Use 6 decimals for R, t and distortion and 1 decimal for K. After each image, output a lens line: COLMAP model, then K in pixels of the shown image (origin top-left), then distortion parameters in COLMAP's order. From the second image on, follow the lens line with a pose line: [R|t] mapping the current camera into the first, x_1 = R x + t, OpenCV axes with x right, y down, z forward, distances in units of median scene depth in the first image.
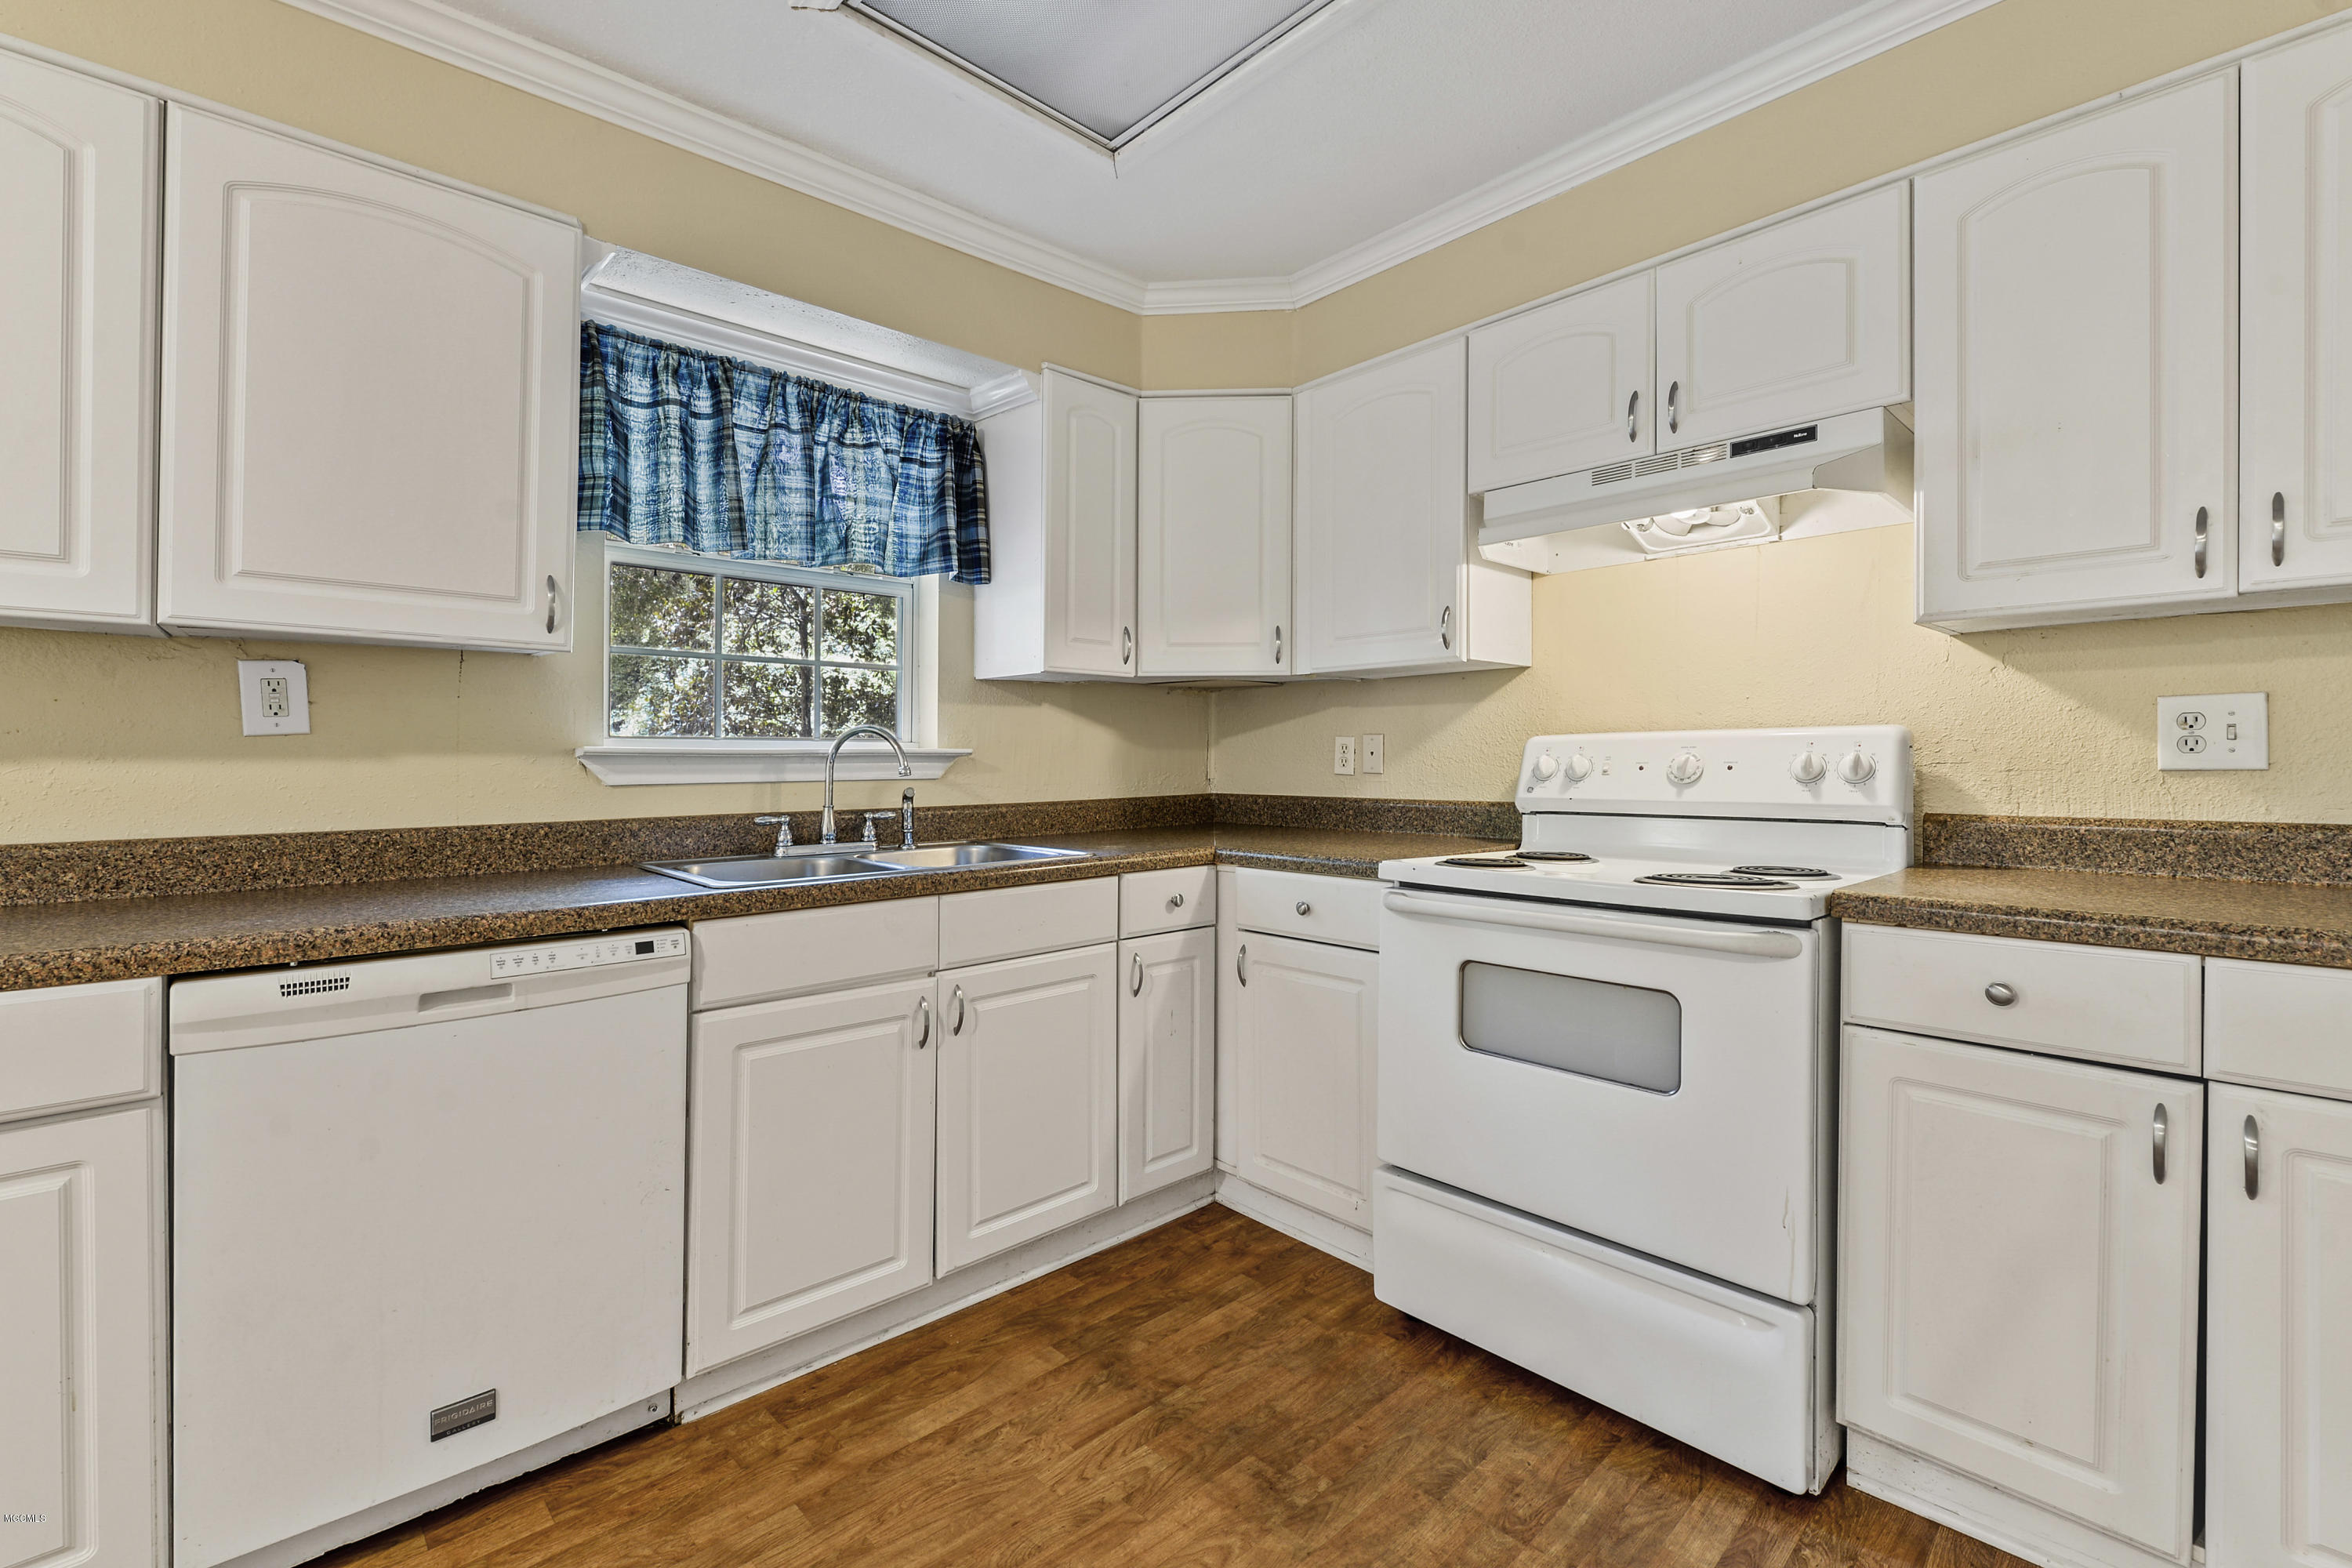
lens RADIAL K [[998.9, 0, 1164.0], [0, 998.9, 763.0], [0, 0, 1]] dist [-0.000141, 0.000016]
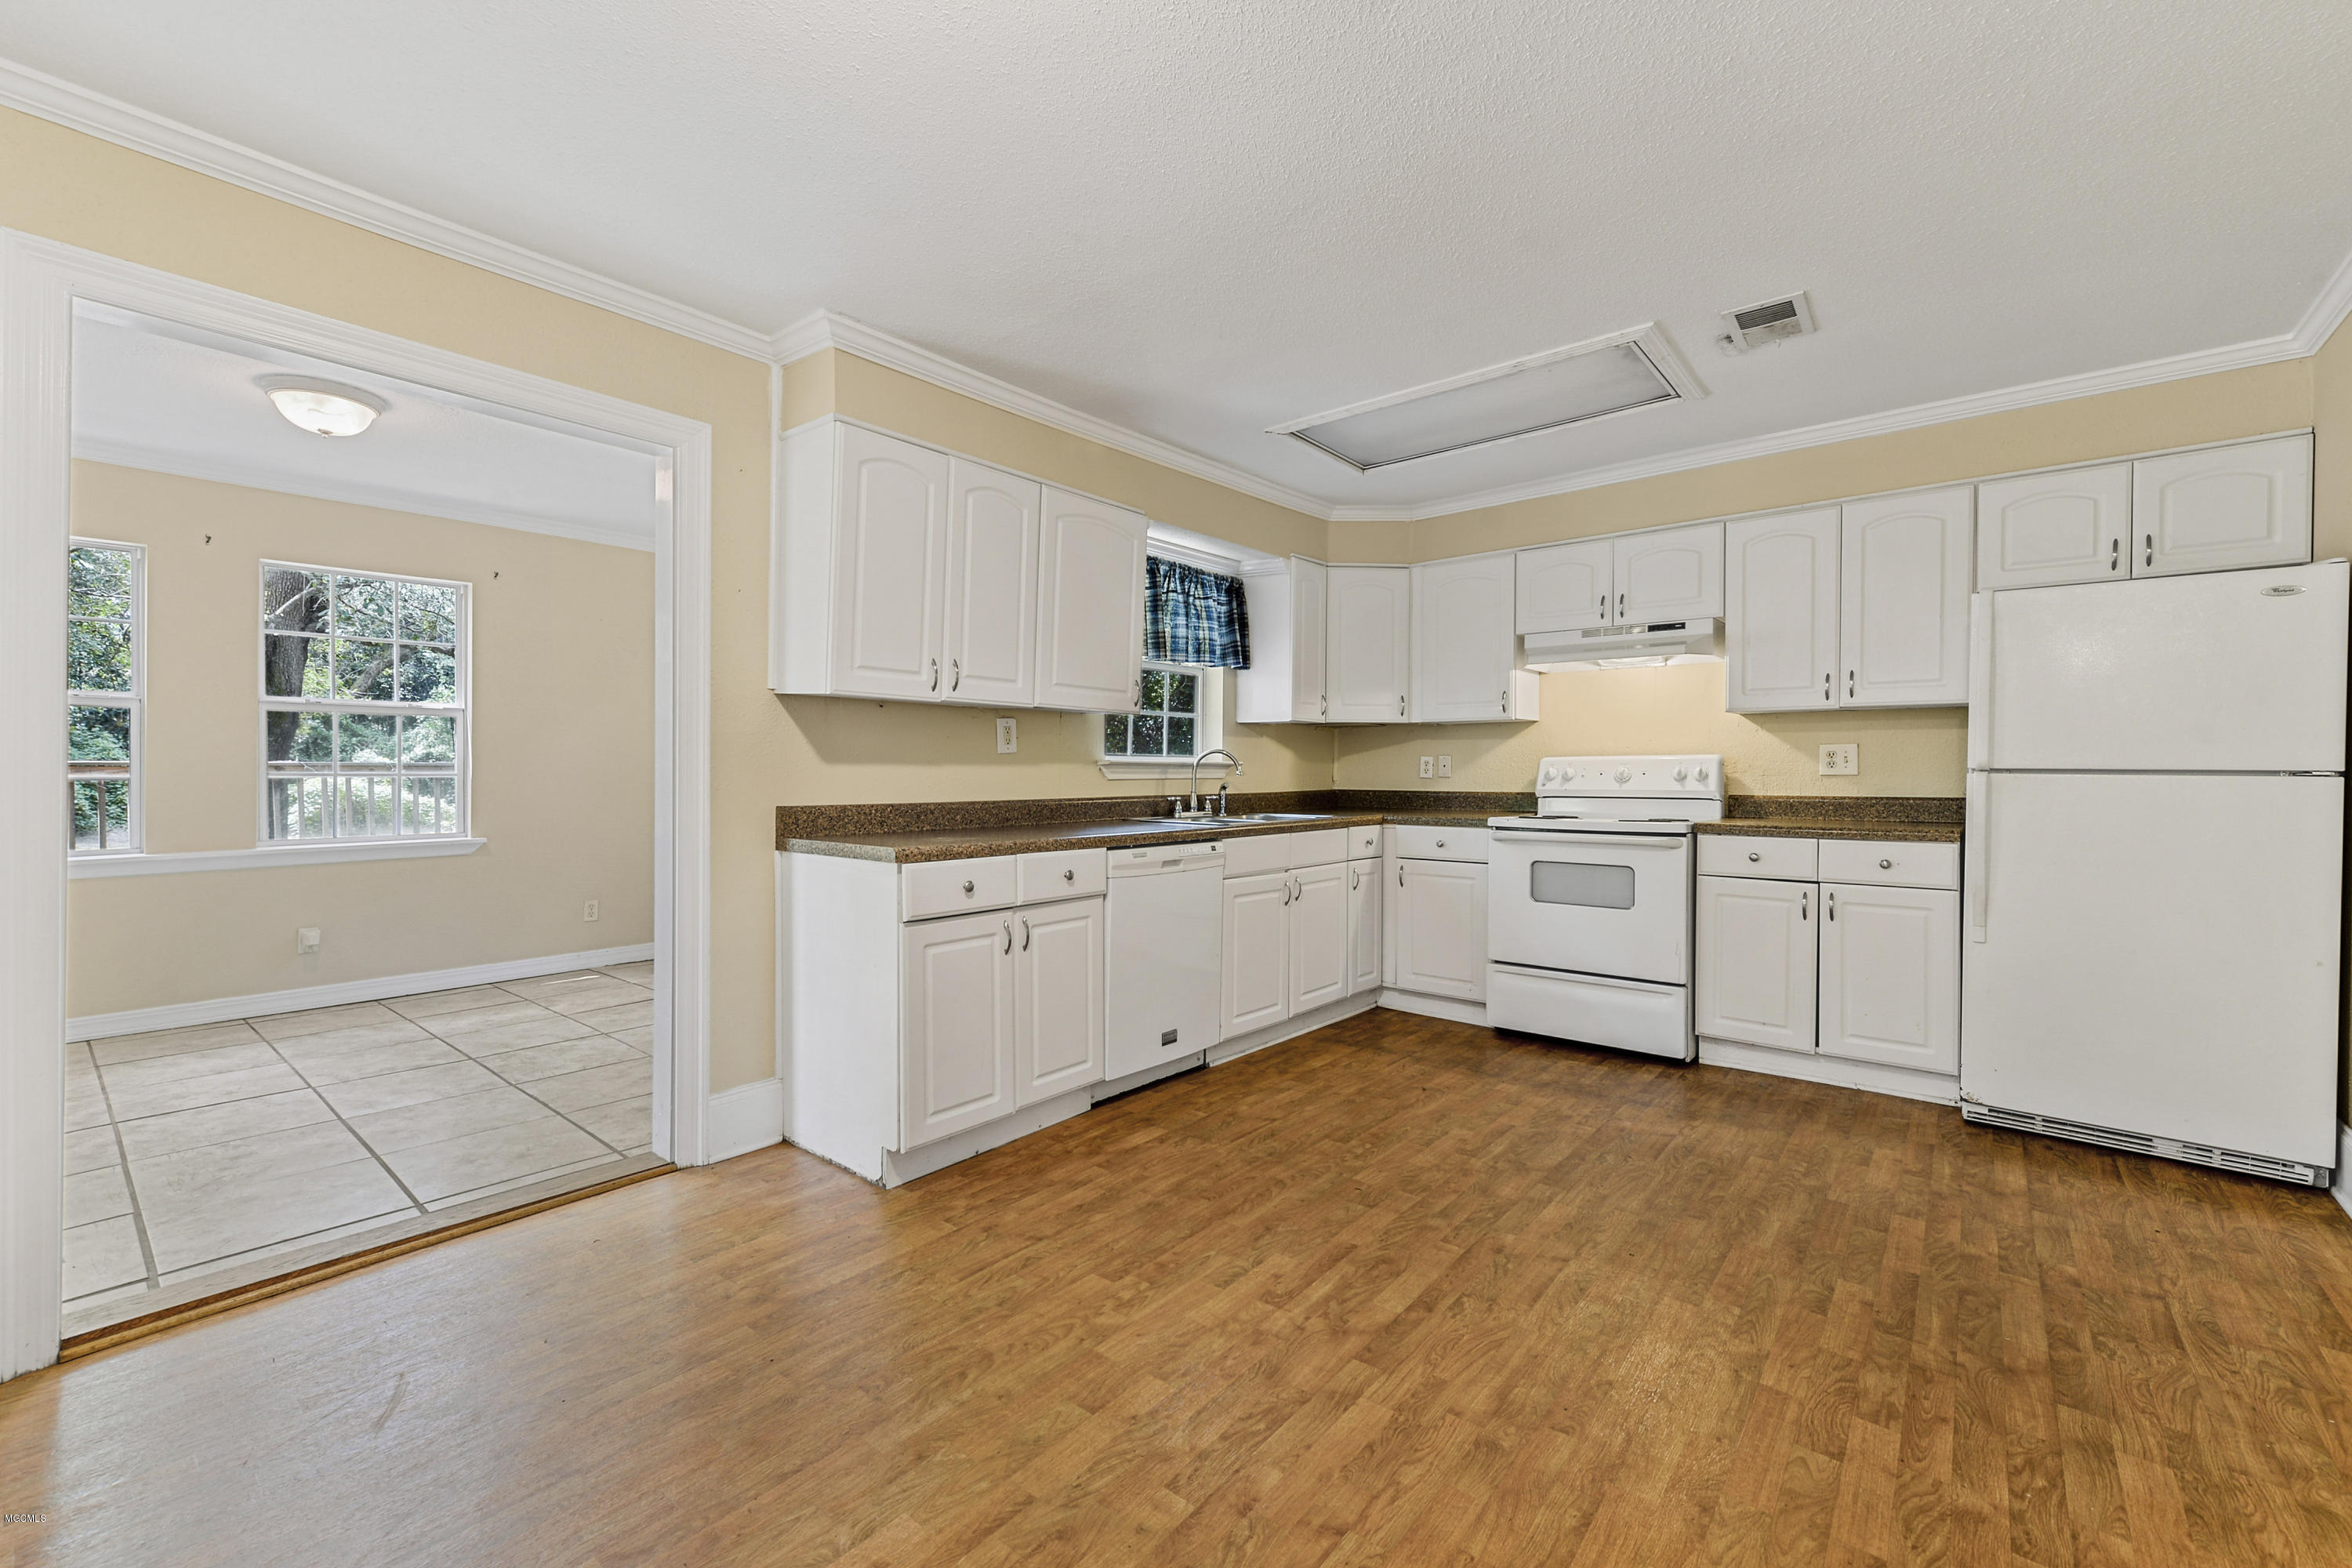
lens RADIAL K [[963.3, 0, 1176.0], [0, 963.3, 772.3], [0, 0, 1]] dist [0.010421, -0.000885]
pose [[0.991812, 0.006705, 0.127532, -0.639141], [-0.006358, 0.999975, -0.003123, 0.013509], [-0.127550, 0.002287, 0.991830, -0.851061]]
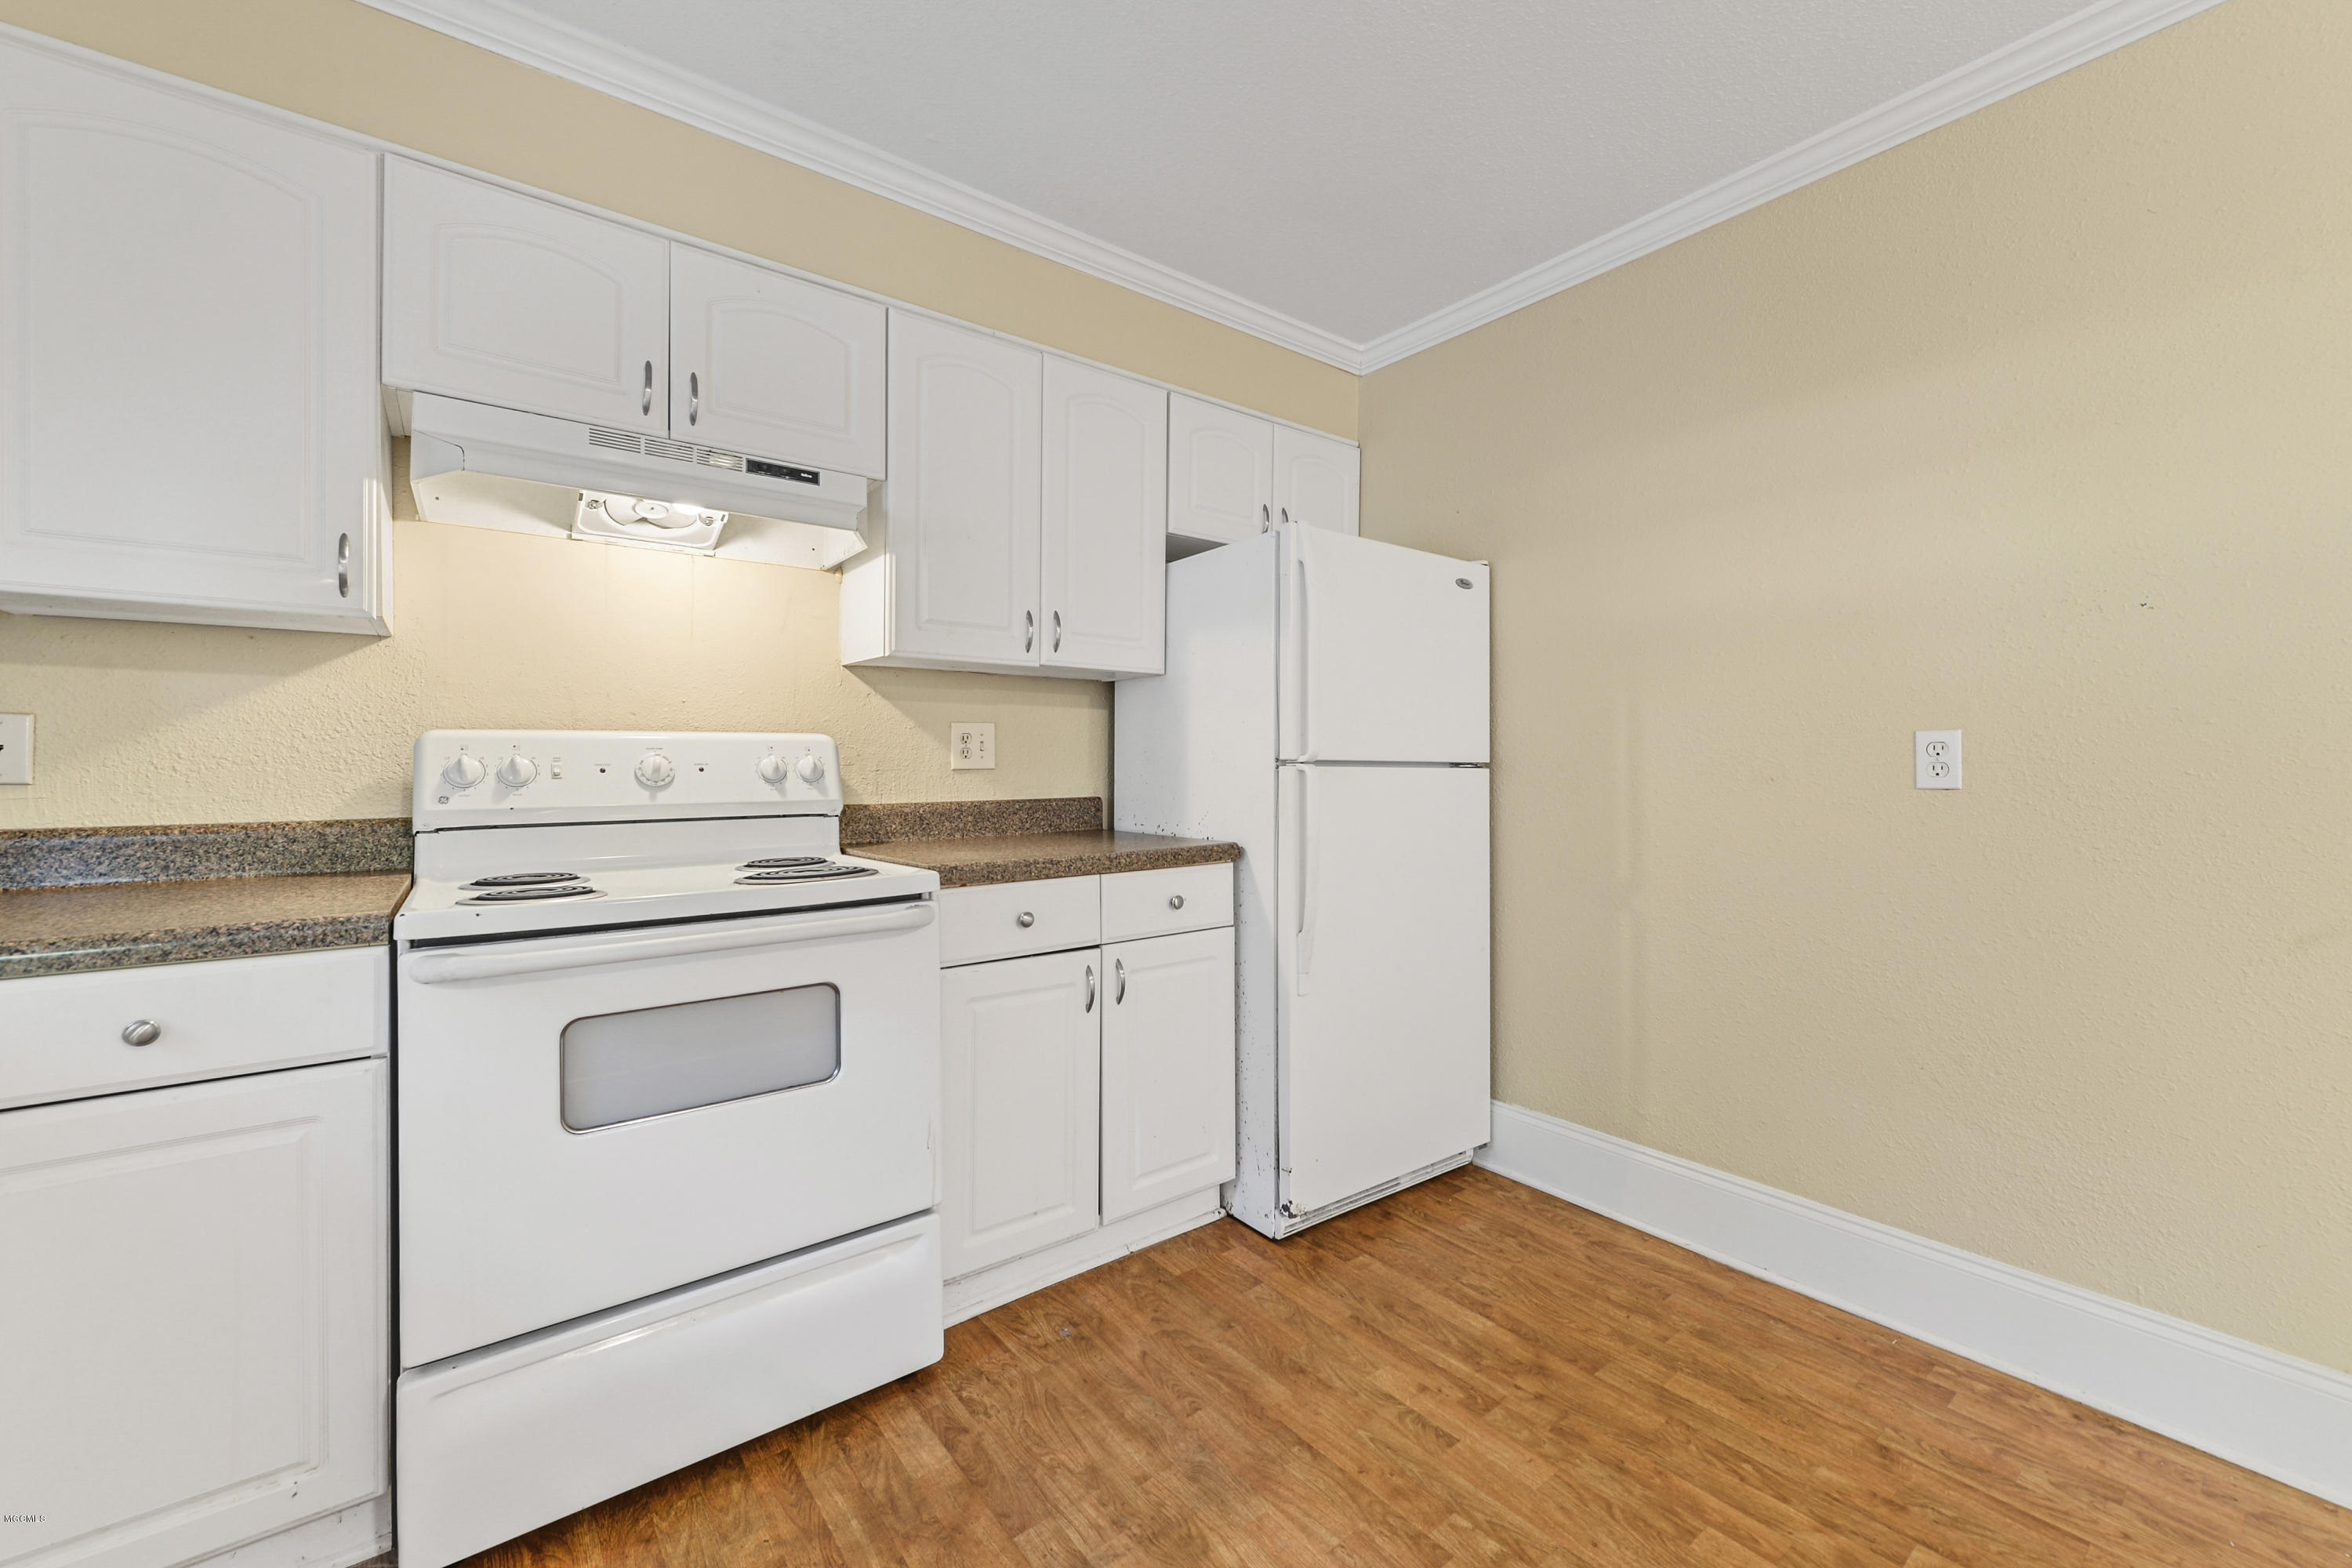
lens RADIAL K [[930.8, 0, 1186.5], [0, 930.8, 771.3], [0, 0, 1]] dist [0.004507, -0.000739]
pose [[0.094024, -0.004021, 0.995562, -0.316560], [0.002172, 0.999990, 0.003834, 0.003847], [-0.995568, 0.001802, 0.094032, 0.395815]]
